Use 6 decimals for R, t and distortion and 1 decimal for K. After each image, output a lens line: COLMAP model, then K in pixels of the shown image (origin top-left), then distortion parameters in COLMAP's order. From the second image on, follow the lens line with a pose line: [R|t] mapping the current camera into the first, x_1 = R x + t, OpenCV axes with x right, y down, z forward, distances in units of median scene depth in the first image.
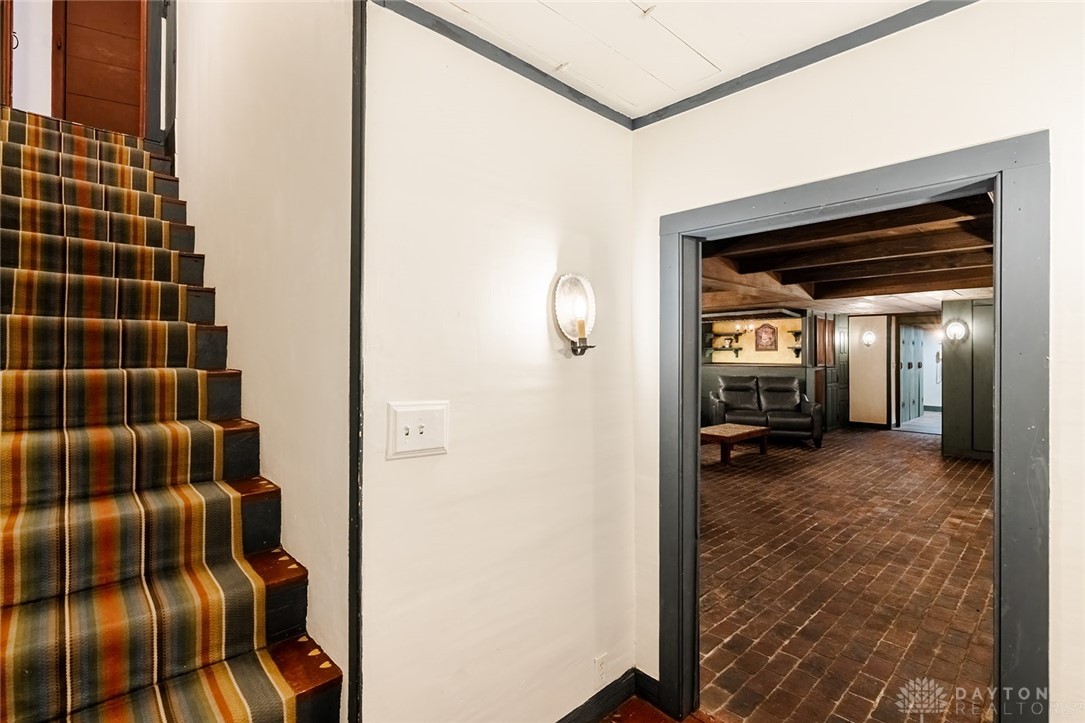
lens RADIAL K [[491.3, 0, 460.5], [0, 491.3, 358.5], [0, 0, 1]] dist [0.000979, 0.000276]
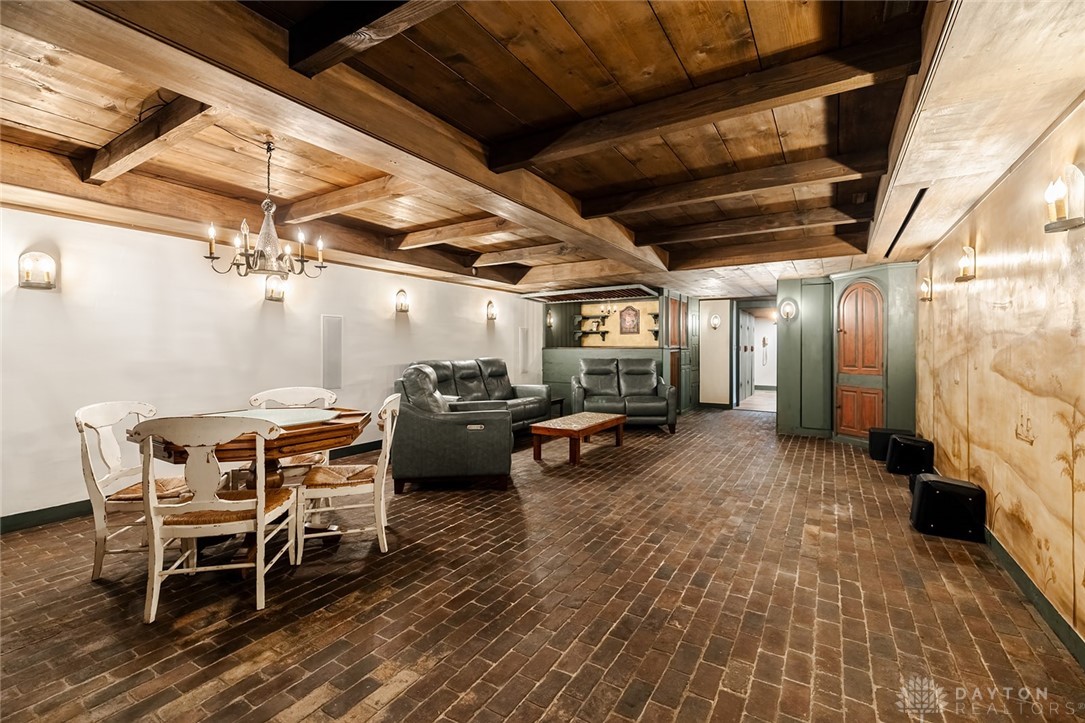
lens RADIAL K [[470.9, 0, 537.7], [0, 470.9, 358.4], [0, 0, 1]] dist [0.000483, 0.000185]
pose [[0.942541, -0.008468, 0.333983, 0.185847], [0.002829, 0.999845, 0.017367, 0.022507], [-0.334078, -0.015425, 0.942419, 0.241001]]
